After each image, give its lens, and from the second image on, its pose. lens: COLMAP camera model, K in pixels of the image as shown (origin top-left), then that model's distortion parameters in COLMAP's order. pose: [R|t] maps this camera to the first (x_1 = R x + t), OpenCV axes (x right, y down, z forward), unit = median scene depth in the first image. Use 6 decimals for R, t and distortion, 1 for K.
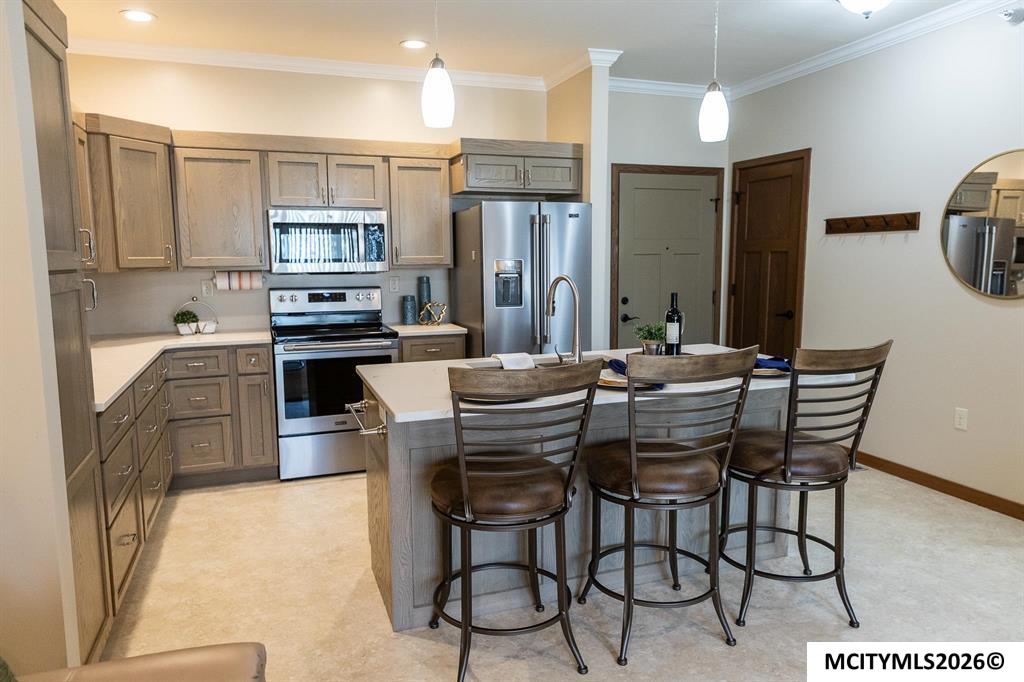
lens RADIAL K [[681.6, 0, 512.0], [0, 681.6, 341.0], [0, 0, 1]] dist [-0.001406, 0.023885]
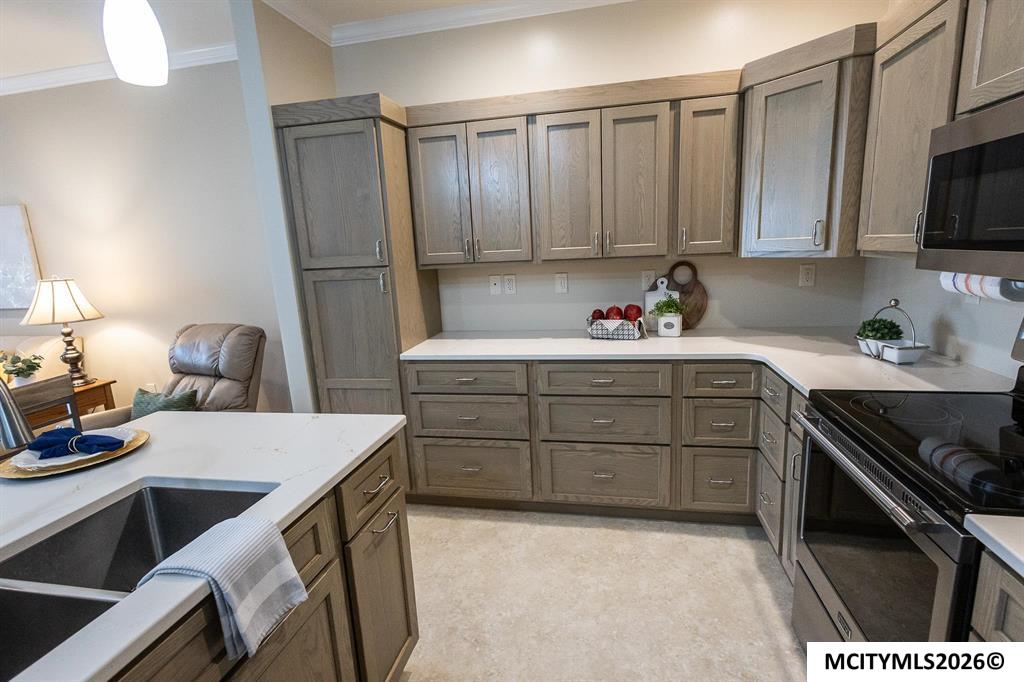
lens RADIAL K [[487.3, 0, 512.0], [0, 487.3, 341.0], [0, 0, 1]] dist [0.004493, 0.000053]
pose [[-0.524553, 0.199506, -0.827672, 0.082075], [-0.051557, 0.962929, 0.264783, -0.125288], [0.849815, 0.181565, -0.494822, 0.919770]]
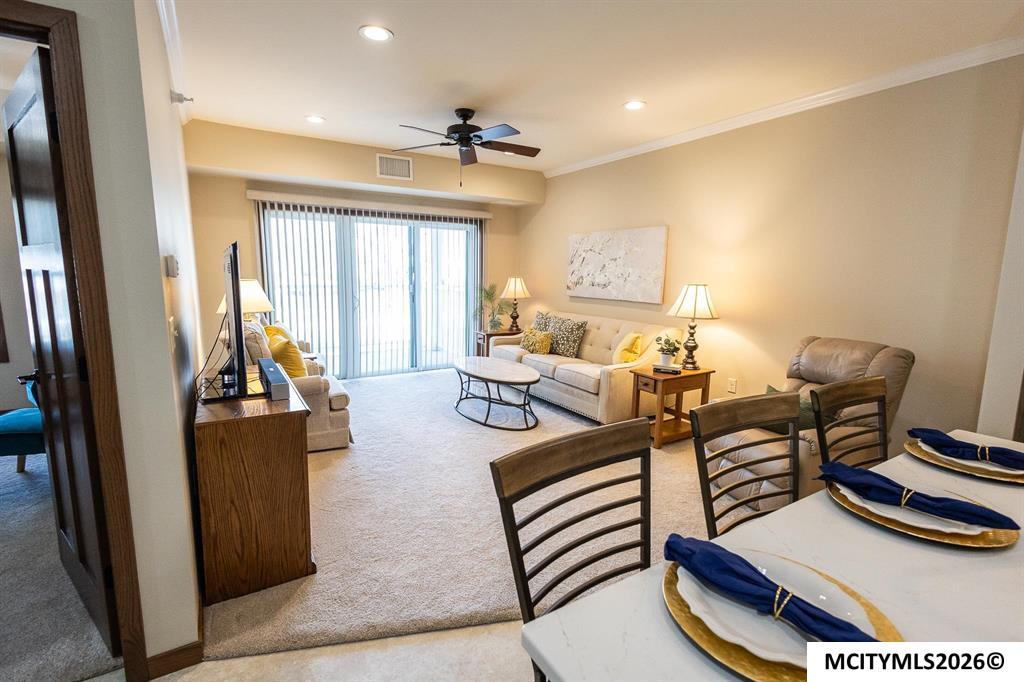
lens RADIAL K [[469.1, 0, 512.0], [0, 469.1, 341.0], [0, 0, 1]] dist [0.004131, -0.001176]
pose [[-0.976908, 0.024967, -0.212195, 0.351421], [-0.034049, 0.962266, 0.269973, -0.109163], [0.210929, 0.270964, -0.939195, 0.751168]]
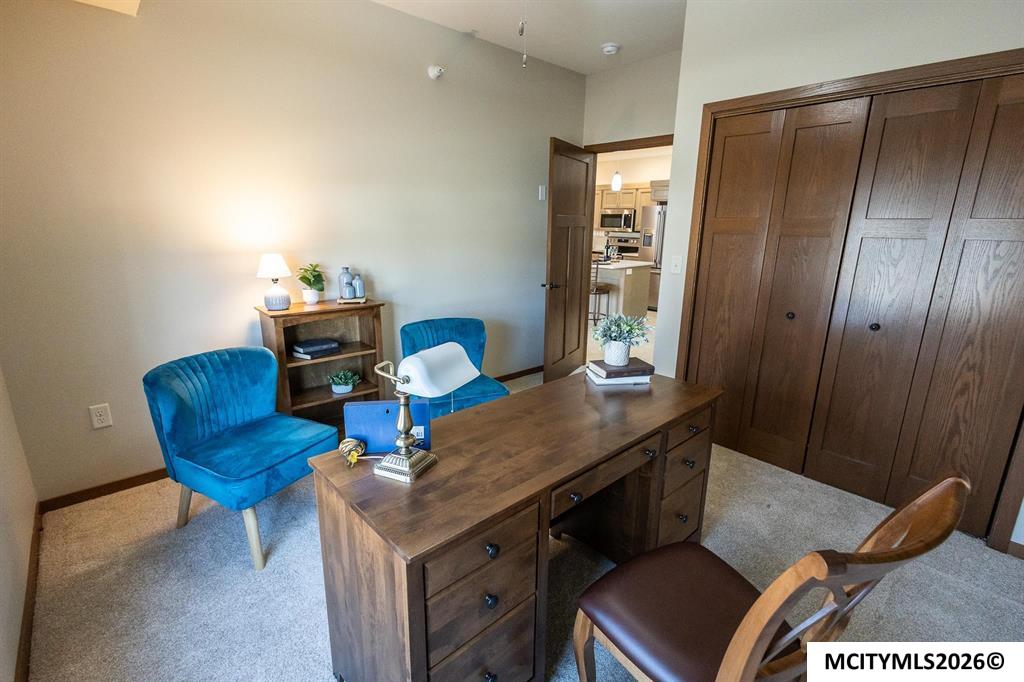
lens RADIAL K [[469.1, 0, 512.0], [0, 469.1, 341.0], [0, 0, 1]] dist [0.004131, -0.001176]
pose [[0.381915, 0.241890, -0.891981, 1.478433], [-0.131589, 0.969540, 0.206581, -0.003667], [0.914781, 0.038479, 0.402112, -0.188704]]
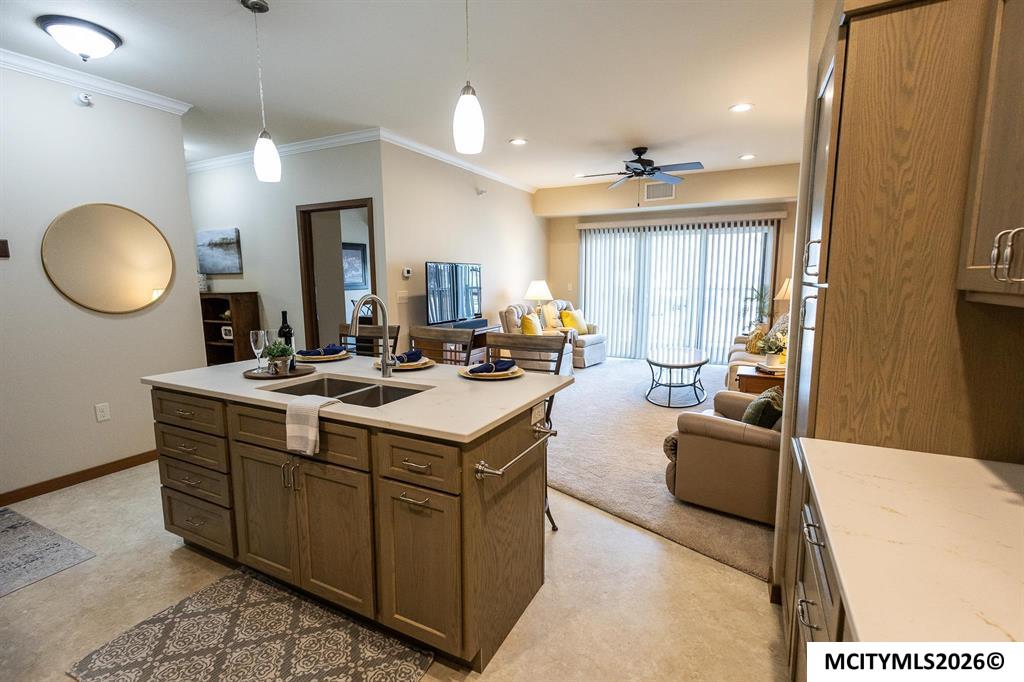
lens RADIAL K [[469.1, 0, 512.0], [0, 469.1, 341.0], [0, 0, 1]] dist [0.004131, -0.001176]
pose [[-0.680808, -0.087490, 0.727218, -0.408452], [0.102509, 0.971688, 0.212869, -0.104005], [-0.725253, 0.219470, -0.652565, 0.862723]]
